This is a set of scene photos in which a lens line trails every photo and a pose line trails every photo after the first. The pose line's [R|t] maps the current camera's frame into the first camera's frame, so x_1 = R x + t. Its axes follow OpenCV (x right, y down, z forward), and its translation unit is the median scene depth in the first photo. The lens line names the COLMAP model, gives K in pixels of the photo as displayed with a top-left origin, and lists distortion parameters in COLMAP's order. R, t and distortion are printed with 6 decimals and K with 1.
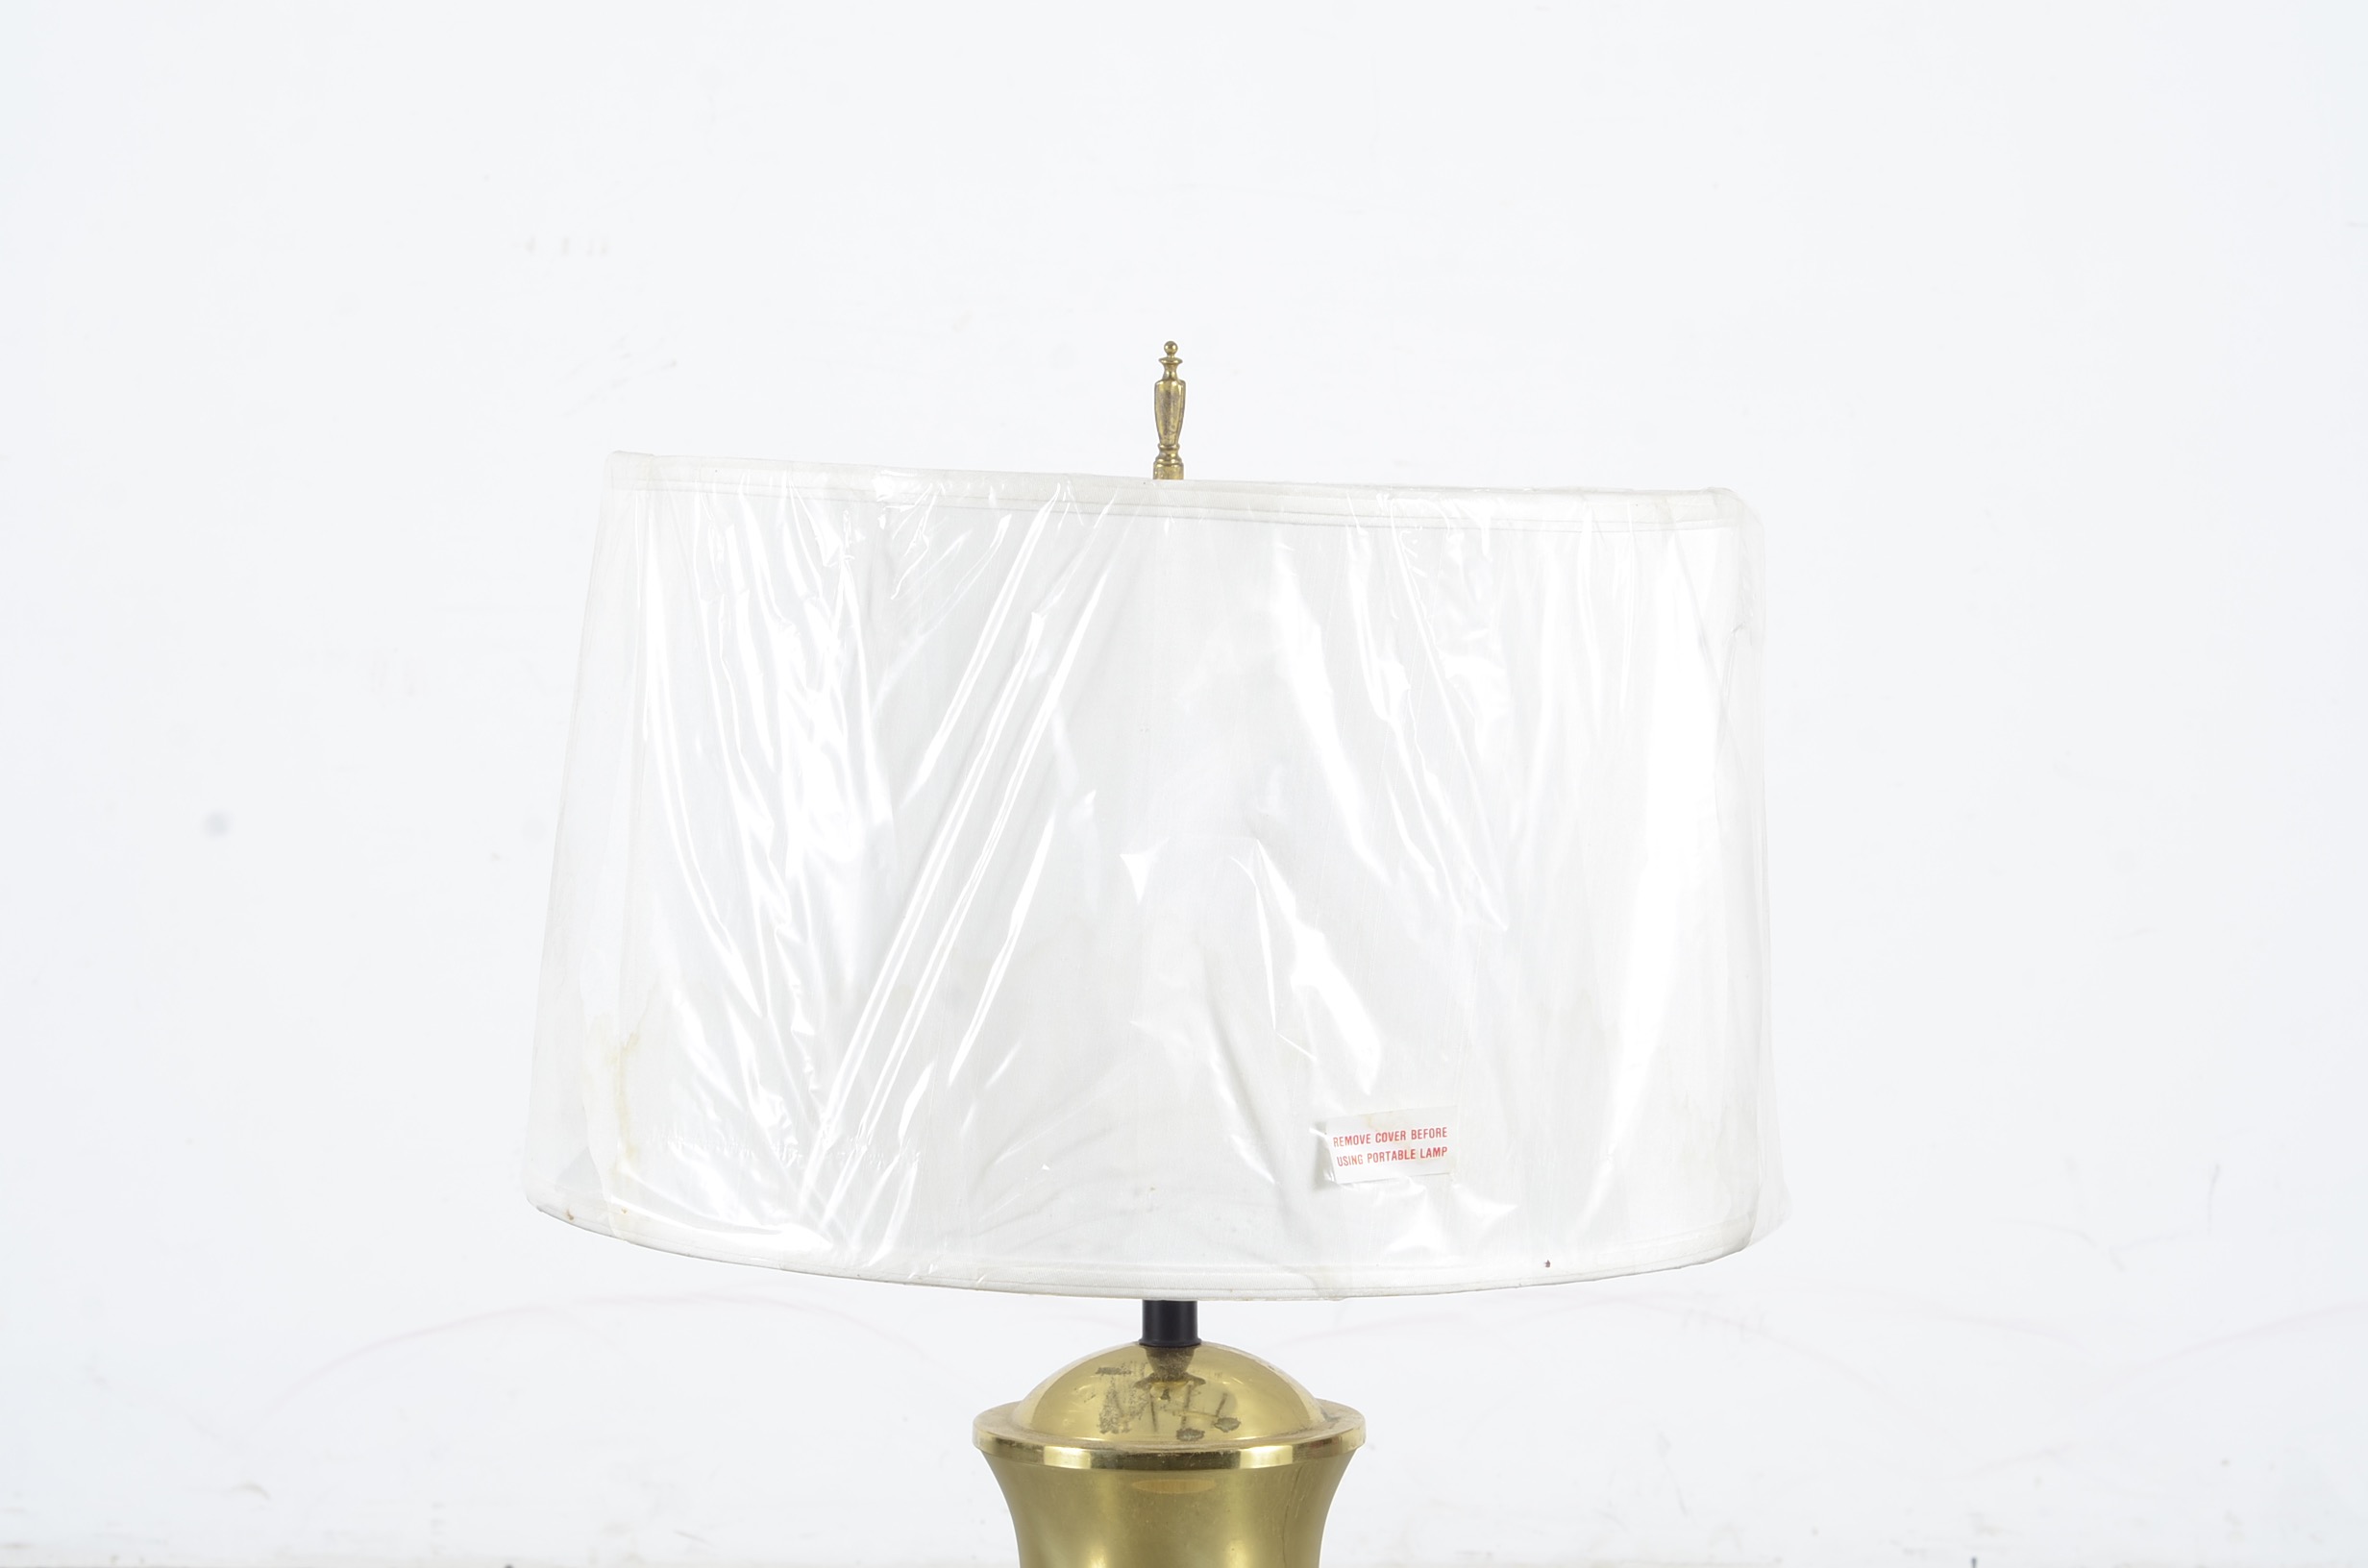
lens RADIAL K [[5288.0, 0, 1184.0], [0, 5288.0, 784.0], [0, 0, 1]] dist [-0.024231, -0.065709]
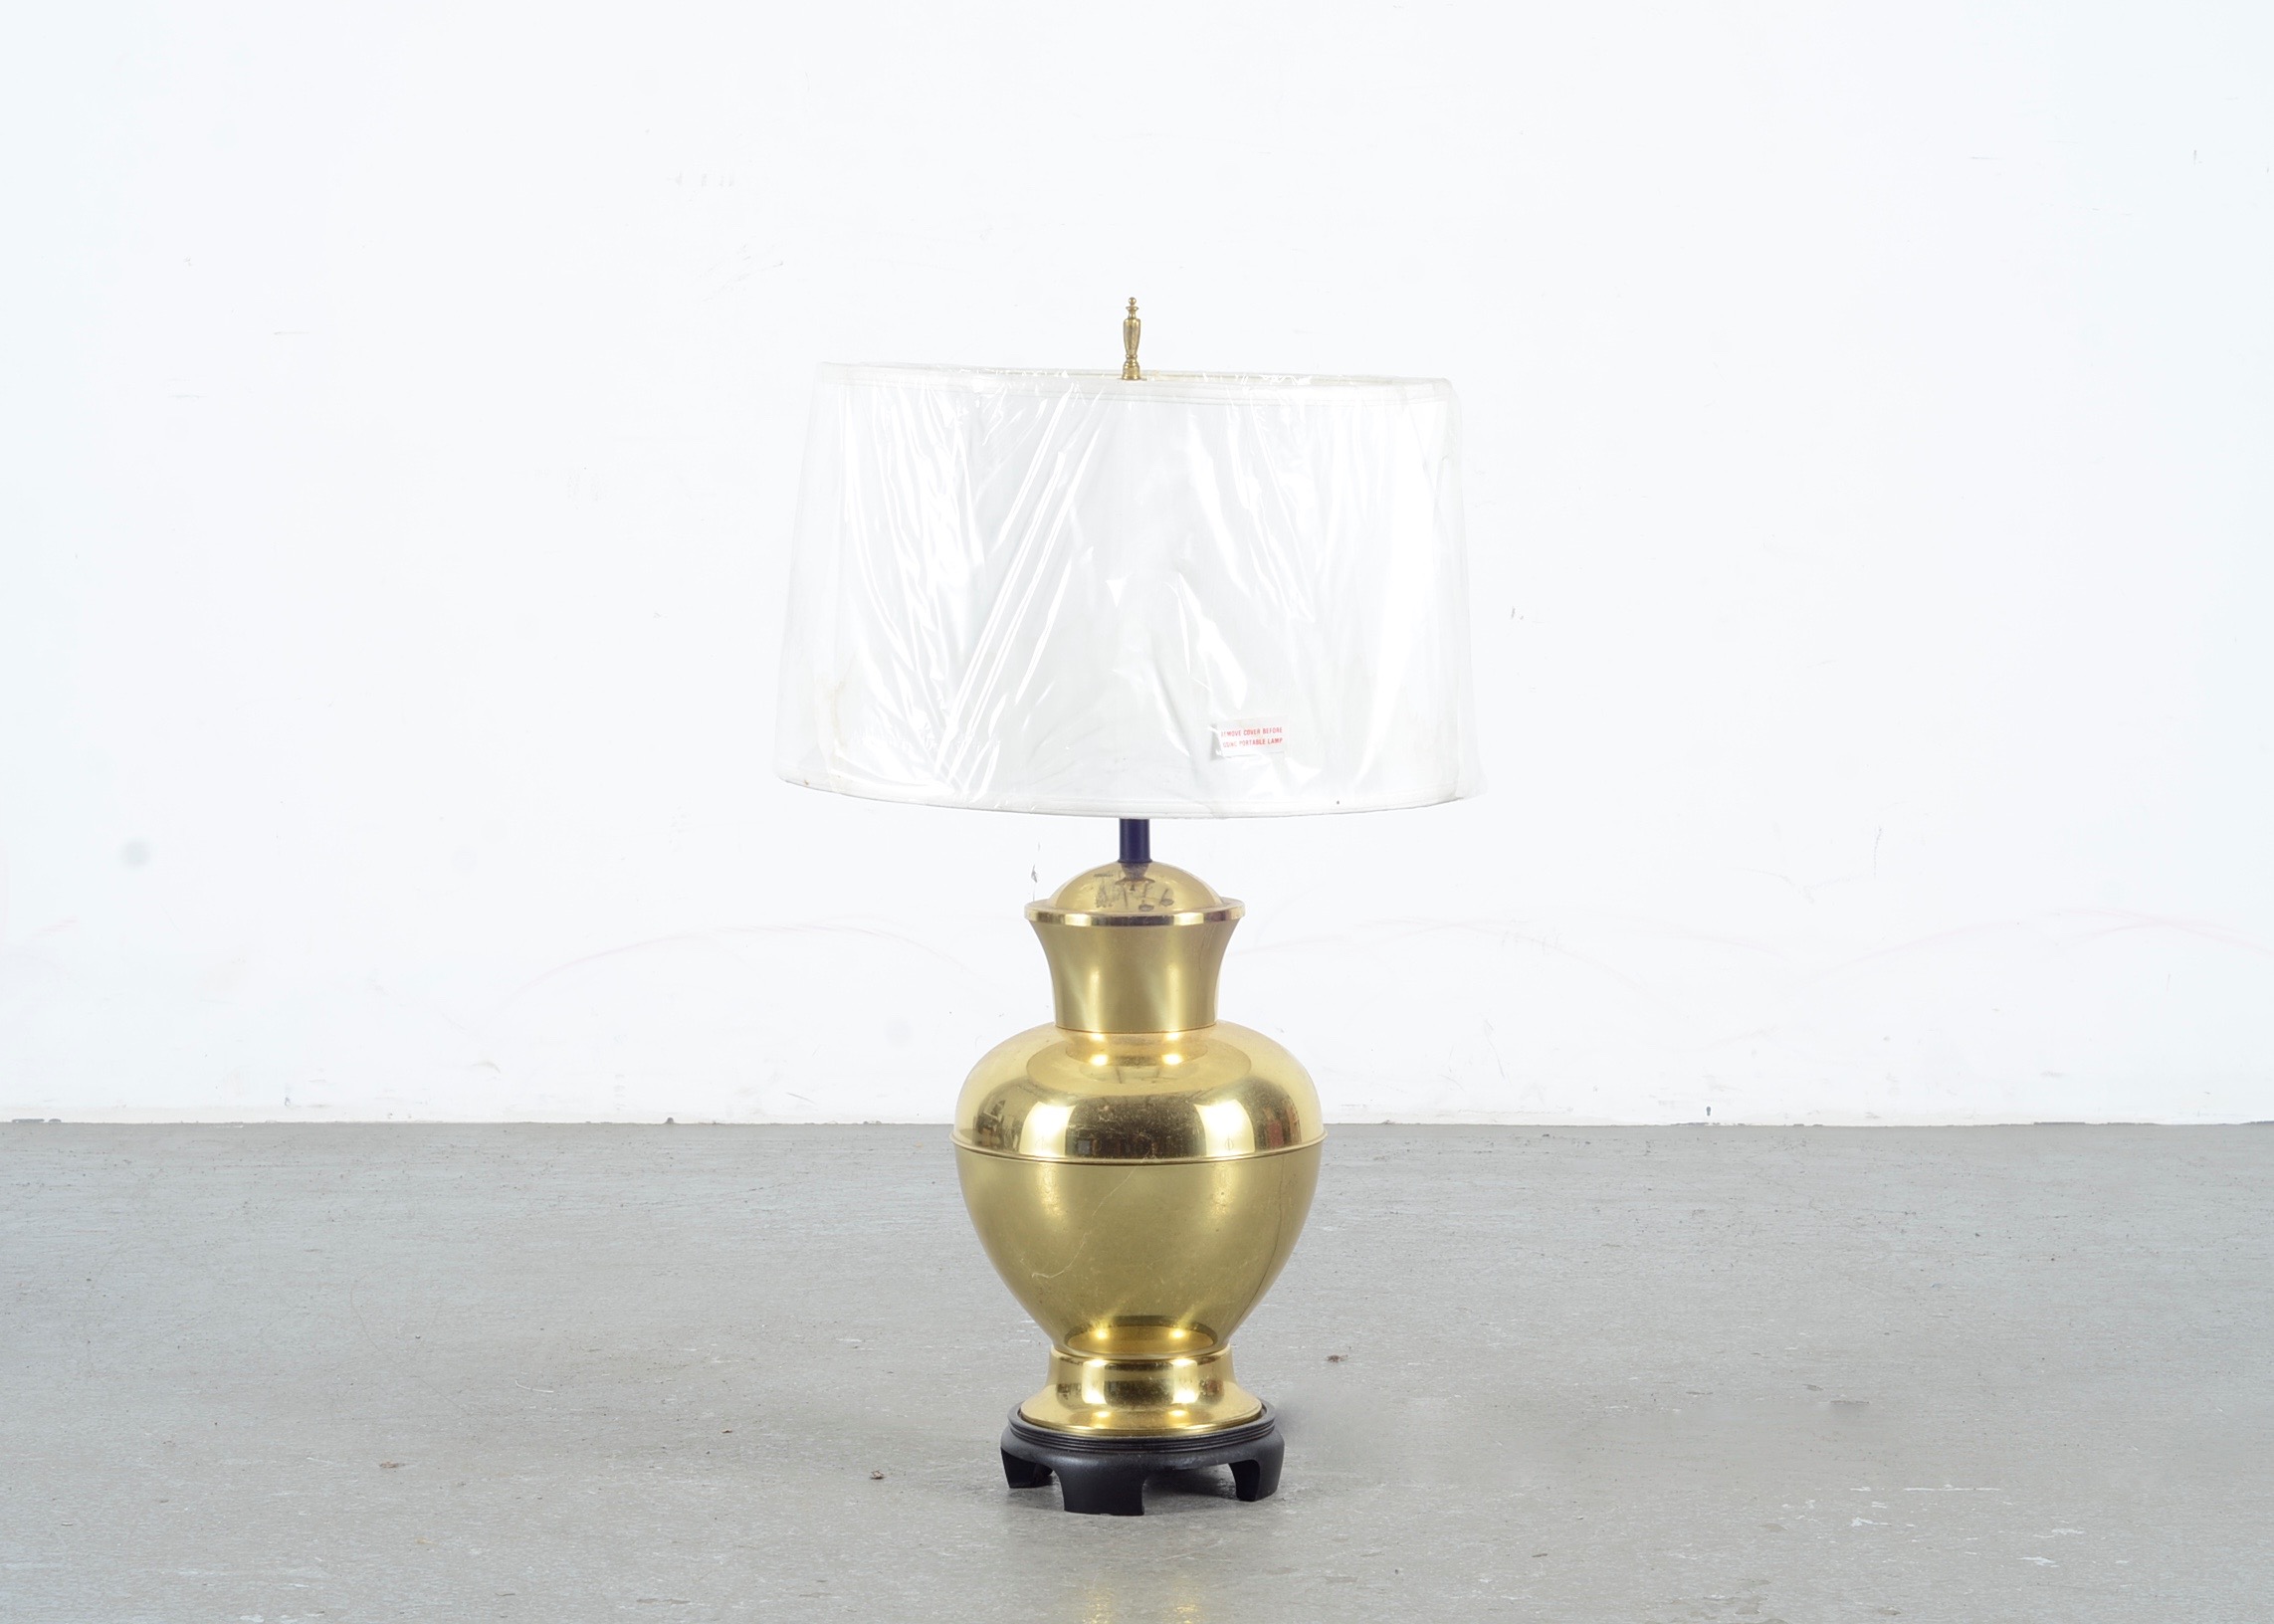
lens RADIAL K [[5028.3, 0, 1137.0], [0, 5028.3, 812.0], [0, 0, 1]] dist [-0.034496, 0.007751]
pose [[0.999981, -0.004980, -0.003526, 0.004622], [0.005135, 0.998960, 0.045295, 0.014146], [0.003297, -0.045312, 0.998967, -0.771469]]
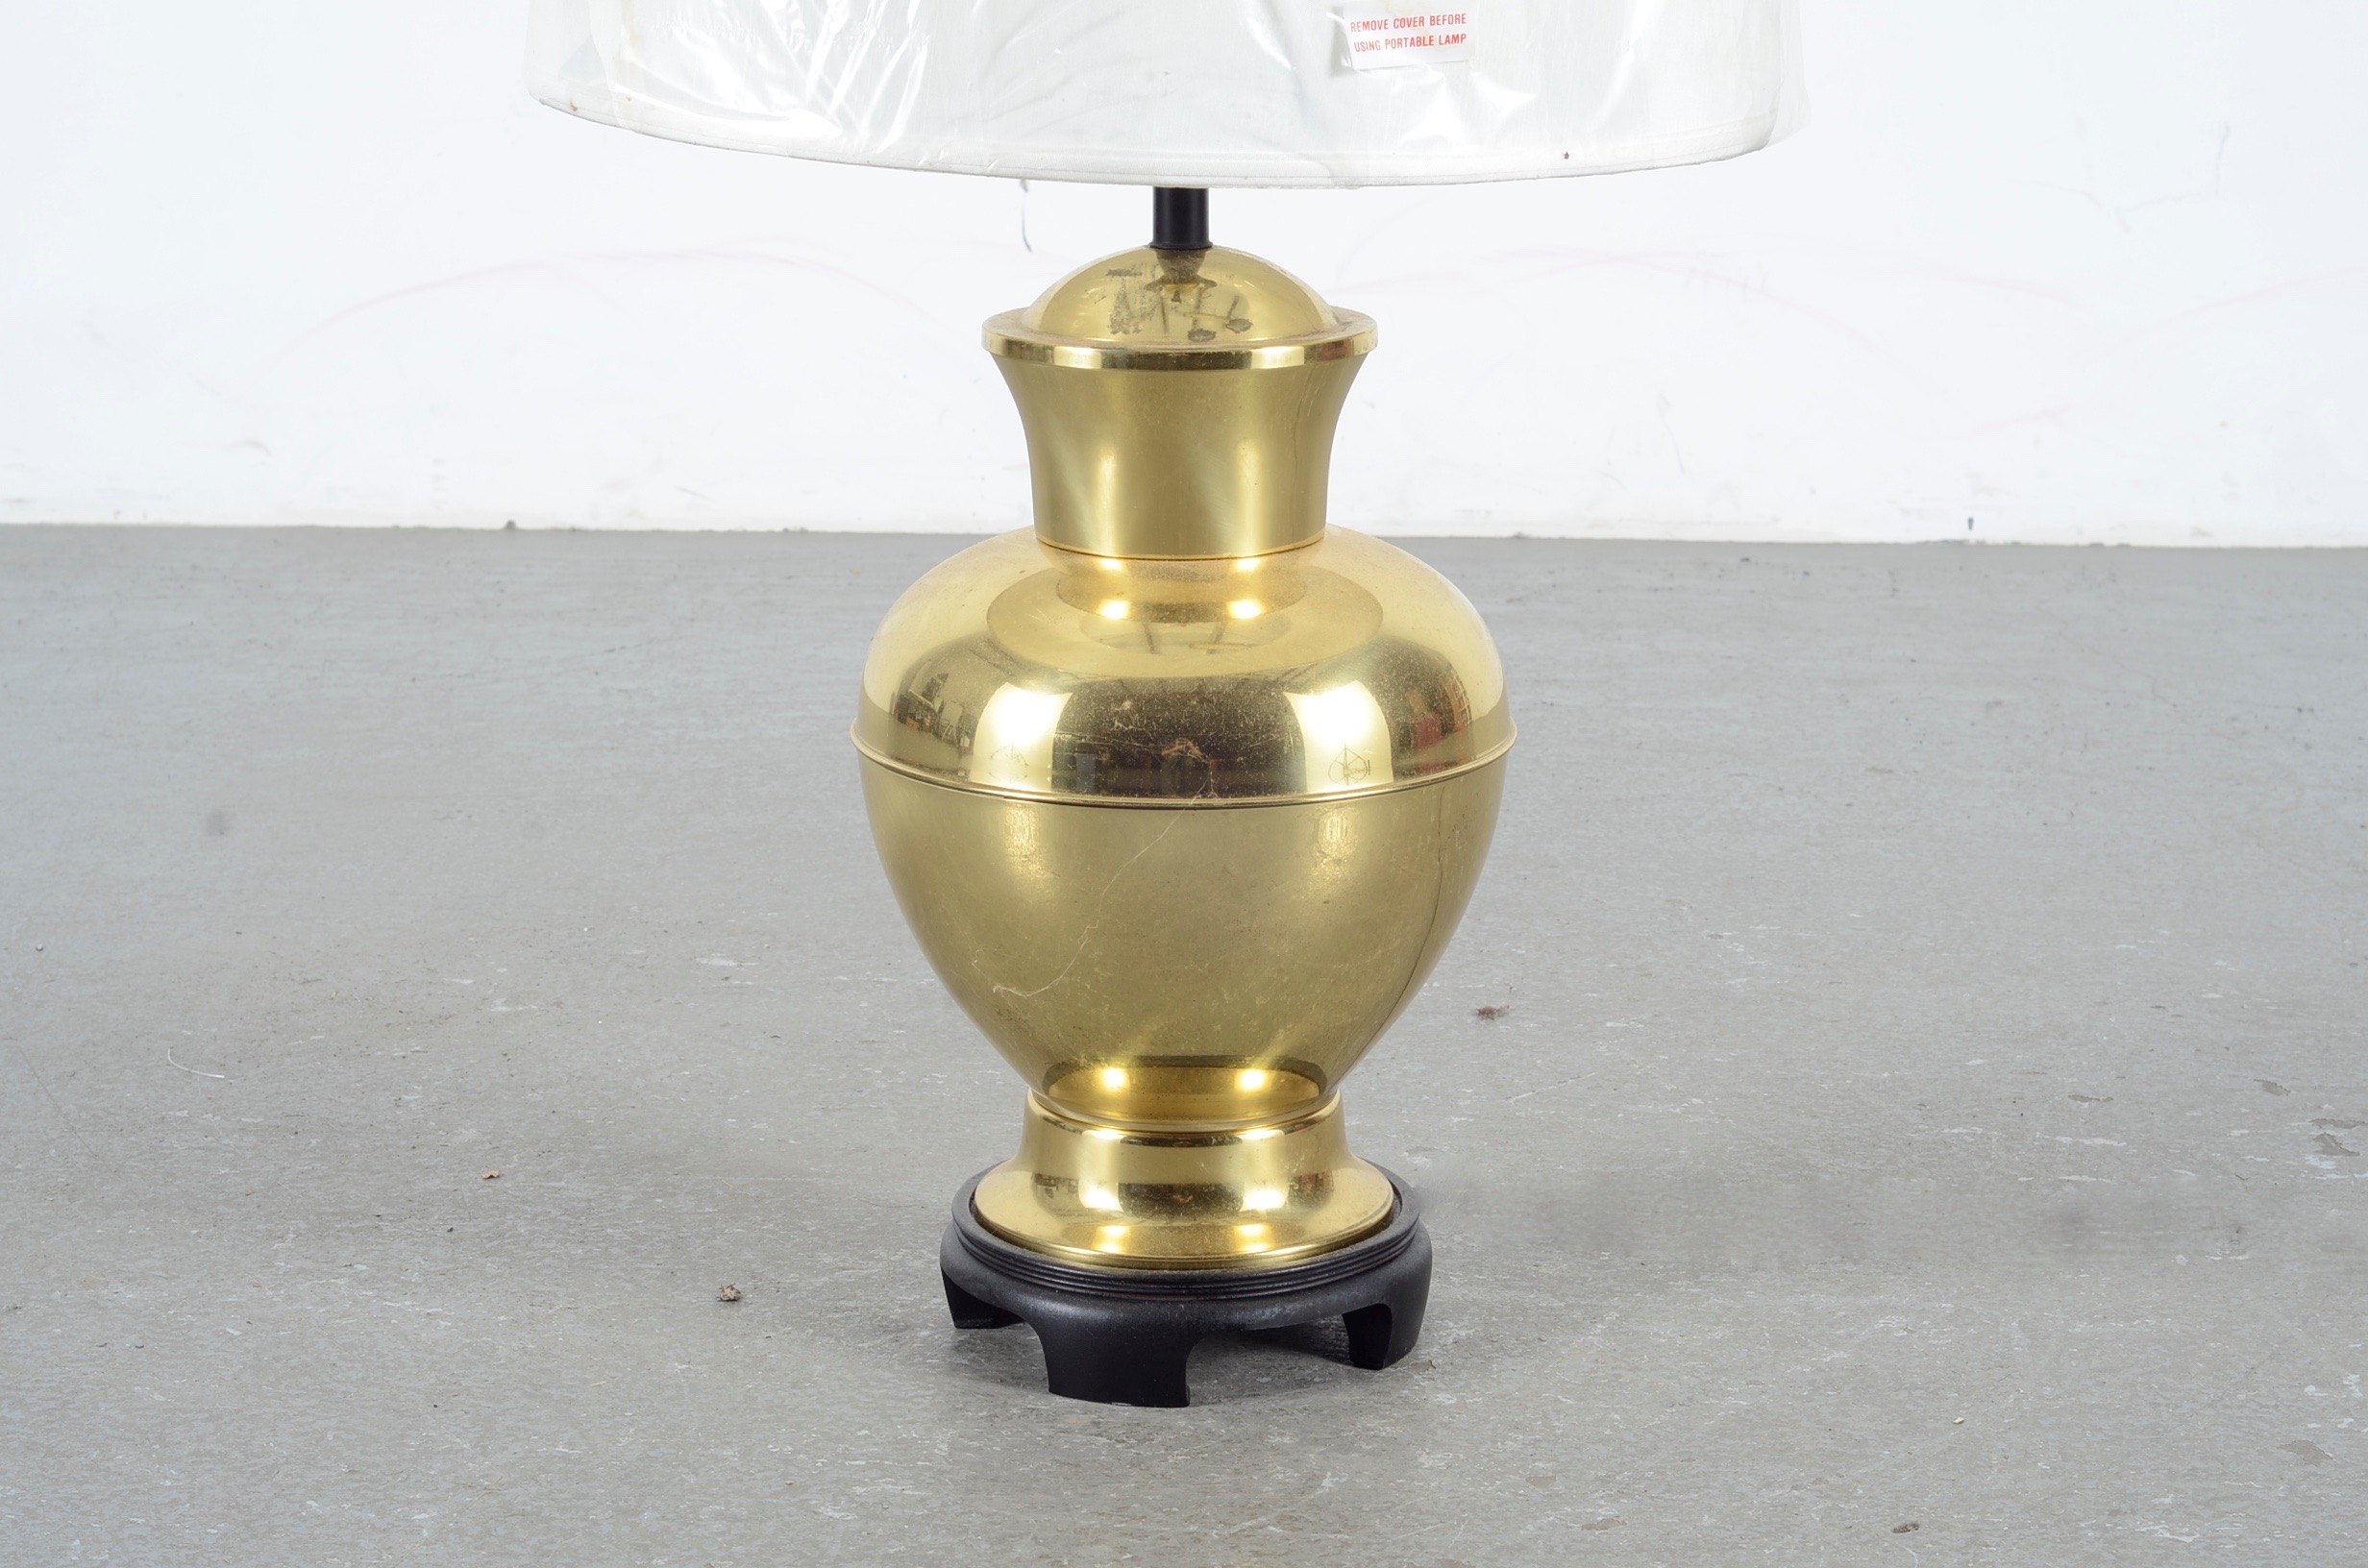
lens RADIAL K [[5288.0, 0, 1184.0], [0, 5288.0, 784.0], [0, 0, 1]] dist [-0.024231, -0.065709]
pose [[0.999994, 0.002503, 0.002181, -0.004437], [-0.002865, 0.982625, 0.185579, 0.023571], [-0.001679, -0.185585, 0.982627, 0.009492]]
